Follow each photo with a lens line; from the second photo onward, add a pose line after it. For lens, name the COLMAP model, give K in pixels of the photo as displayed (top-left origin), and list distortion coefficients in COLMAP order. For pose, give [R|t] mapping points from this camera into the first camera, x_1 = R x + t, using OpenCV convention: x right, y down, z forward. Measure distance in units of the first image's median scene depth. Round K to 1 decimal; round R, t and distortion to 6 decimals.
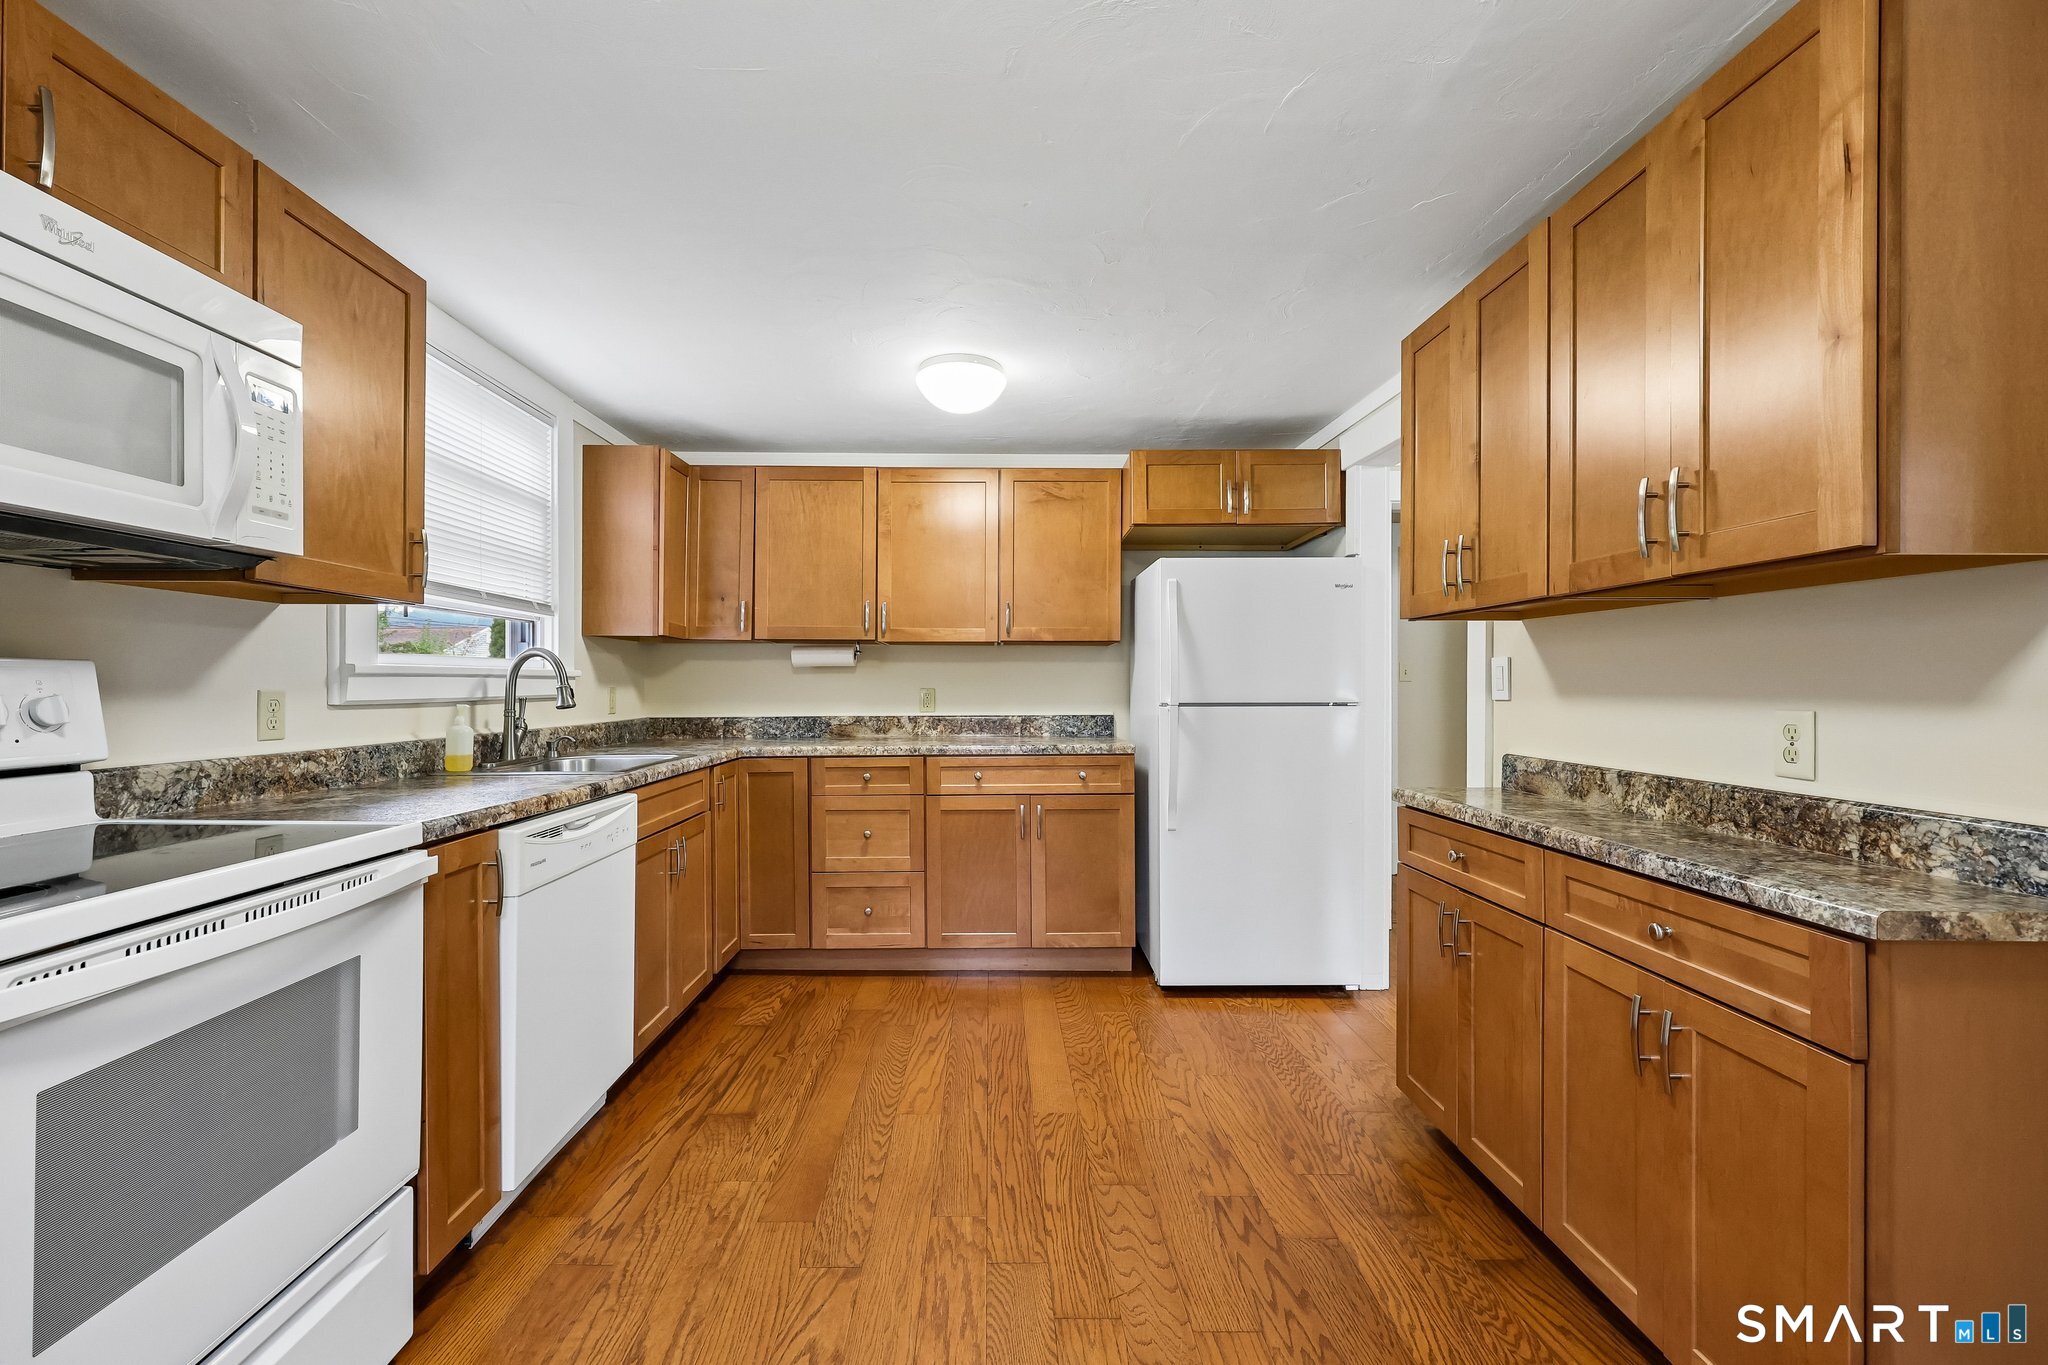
lens RADIAL K [[824.1, 0, 1017.9], [0, 824.1, 681.0], [0, 0, 1]] dist [0.000328, -0.000063]
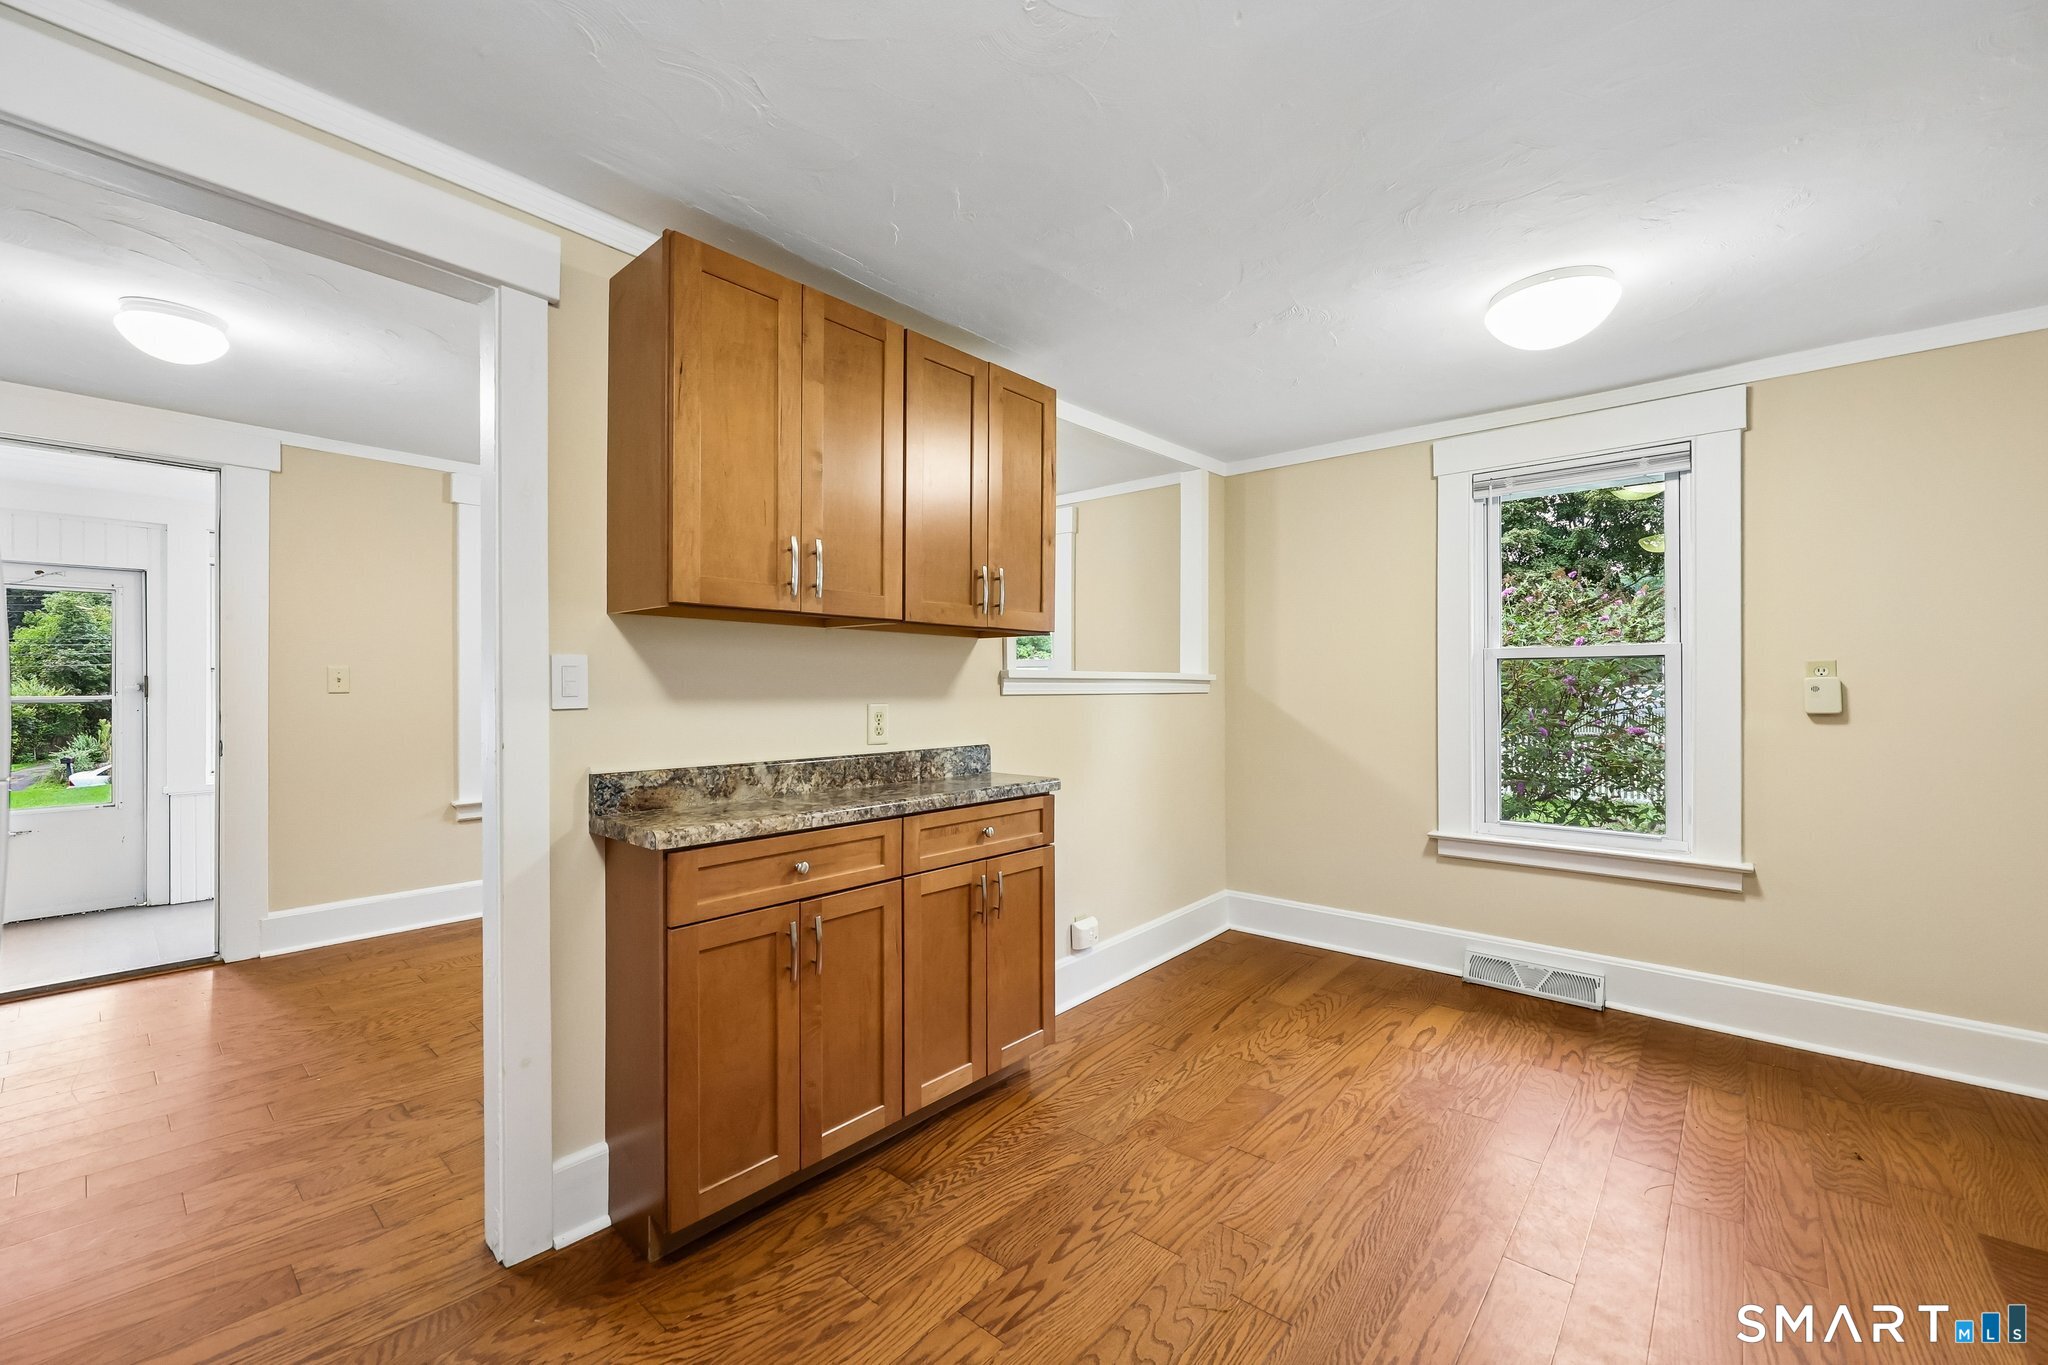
lens RADIAL K [[824.1, 0, 1019.1], [0, 824.1, 687.6], [0, 0, 1]] dist [0.000328, -0.000063]
pose [[-0.725894, 0.001750, 0.687804, -0.351707], [-0.000857, 0.999994, -0.003448, 0.007197], [-0.687806, -0.003093, -0.725888, 1.709125]]
